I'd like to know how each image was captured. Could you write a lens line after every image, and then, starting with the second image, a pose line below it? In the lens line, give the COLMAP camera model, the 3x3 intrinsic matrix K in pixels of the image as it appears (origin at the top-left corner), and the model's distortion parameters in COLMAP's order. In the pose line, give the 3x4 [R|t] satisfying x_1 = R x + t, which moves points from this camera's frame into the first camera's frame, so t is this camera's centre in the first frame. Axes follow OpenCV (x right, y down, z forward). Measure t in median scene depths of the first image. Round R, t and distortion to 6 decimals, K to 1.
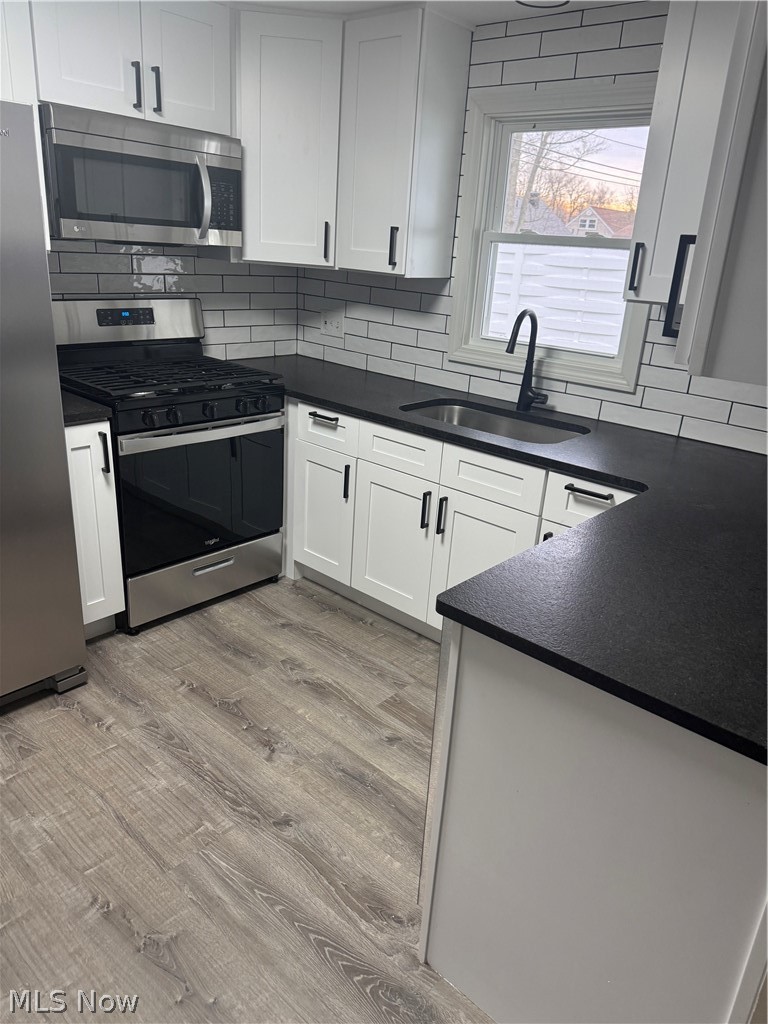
lens RADIAL K [[725.0, 0, 380.3], [0, 725.0, 513.2], [0, 0, 1]] dist [0.060191, -0.070997]
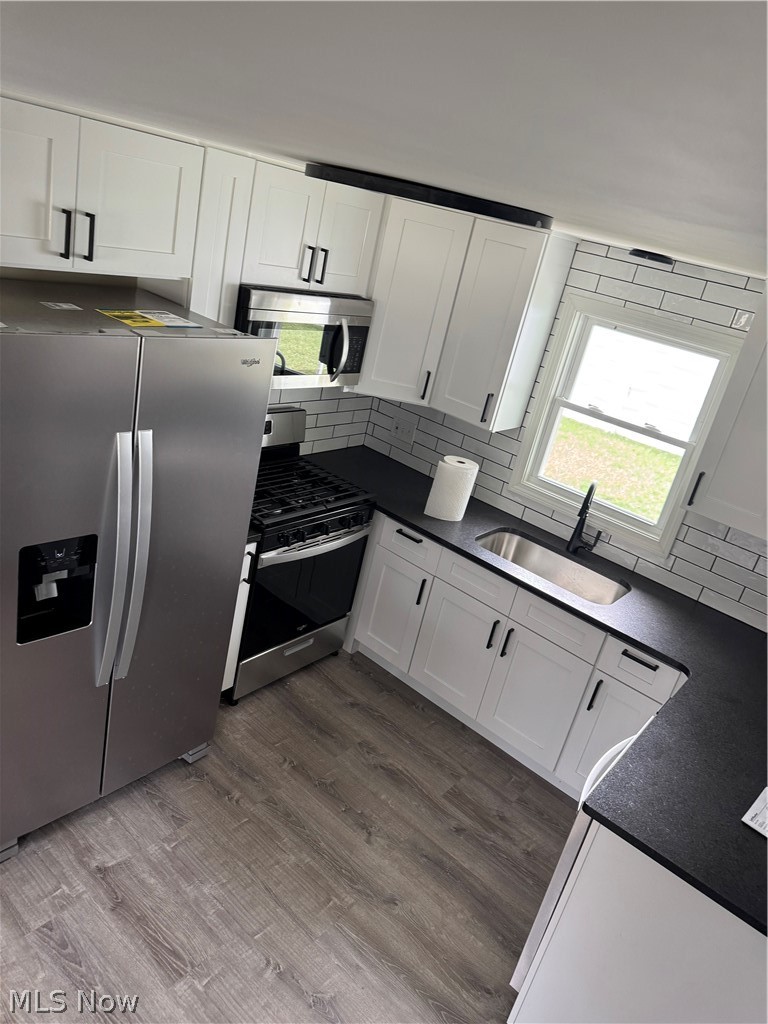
lens RADIAL K [[724.0, 0, 385.1], [0, 724.0, 508.7], [0, 0, 1]] dist [0.064961, -0.075075]
pose [[0.986496, 0.130401, 0.099101, -0.301316], [-0.132479, 0.991077, 0.014658, -0.236288], [-0.096305, -0.027589, 0.994969, -0.224253]]
